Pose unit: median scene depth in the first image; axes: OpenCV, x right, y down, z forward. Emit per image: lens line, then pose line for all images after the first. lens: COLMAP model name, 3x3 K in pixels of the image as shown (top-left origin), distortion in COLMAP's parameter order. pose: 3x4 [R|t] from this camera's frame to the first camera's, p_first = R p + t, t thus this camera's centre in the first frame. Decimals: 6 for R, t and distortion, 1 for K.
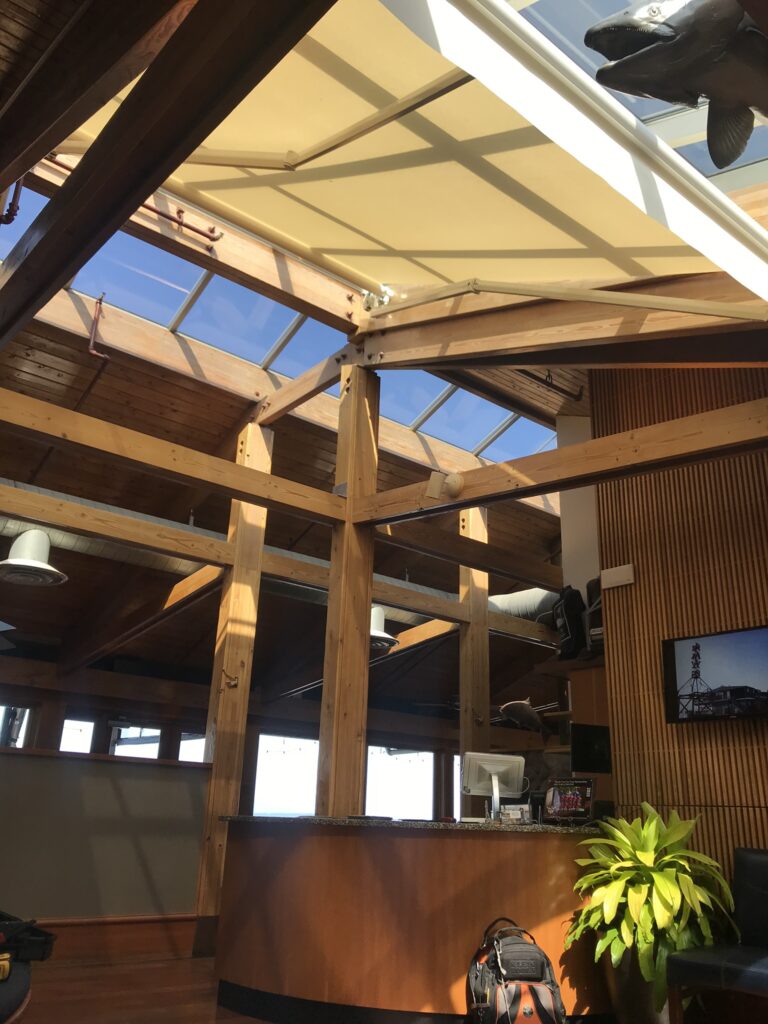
lens RADIAL K [[848.4, 0, 384.0], [0, 848.4, 512.0], [0, 0, 1]] dist [-0.059633, 0.090975]
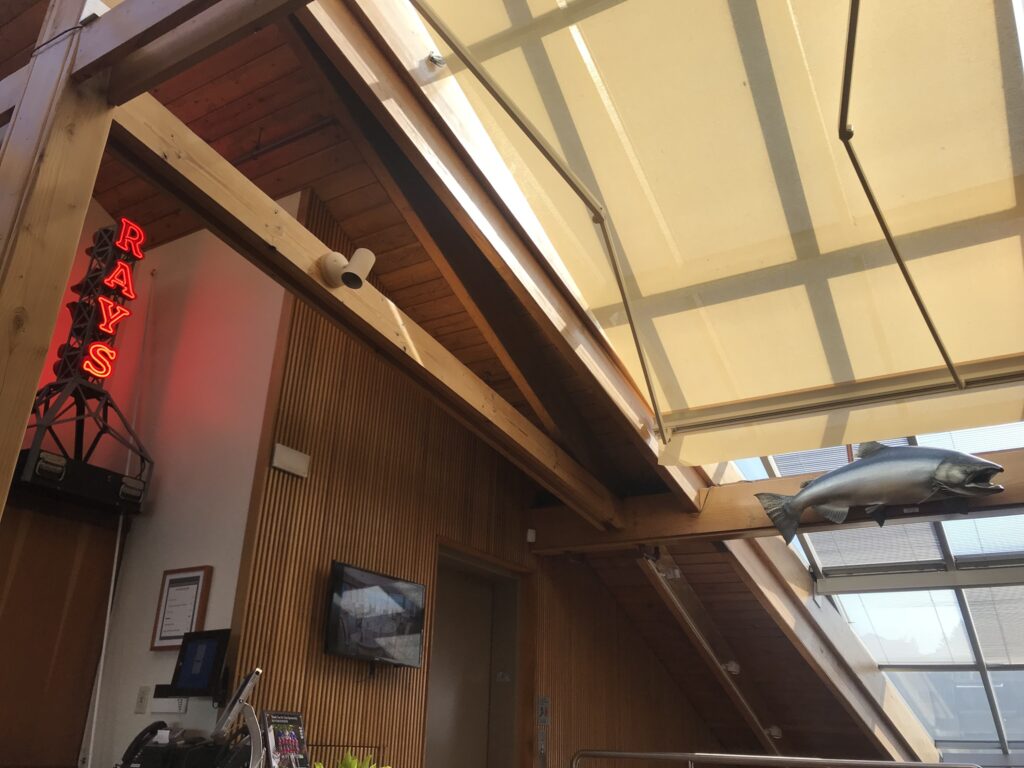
lens RADIAL K [[848.4, 0, 512.0], [0, 848.4, 384.0], [0, 0, 1]] dist [-0.059633, 0.090975]
pose [[-0.335431, 0.326788, 0.883570, -0.573581], [-0.358229, 0.823206, -0.440458, 0.312970], [-0.871297, -0.464264, -0.159064, 1.016091]]
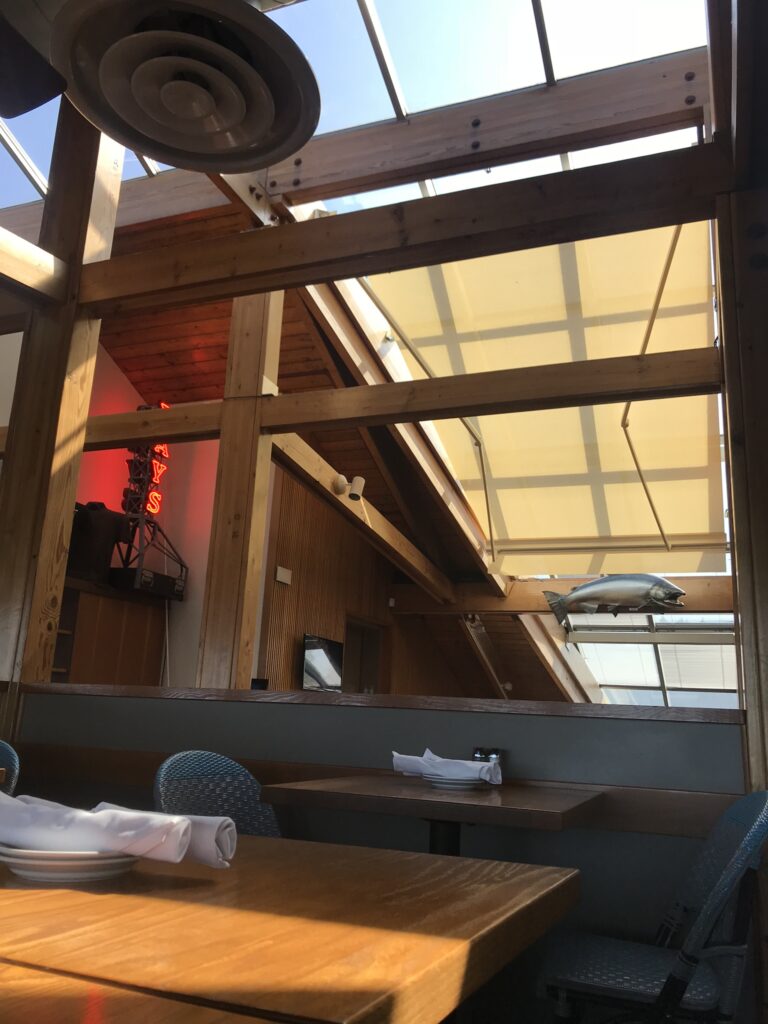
lens RADIAL K [[848.4, 0, 384.0], [0, 848.4, 512.0], [0, 0, 1]] dist [-0.059633, 0.090975]
pose [[-0.479109, 0.154846, 0.863989, -1.050083], [-0.356307, 0.865262, -0.352658, 0.431244], [-0.802184, -0.476807, -0.359382, 1.472689]]
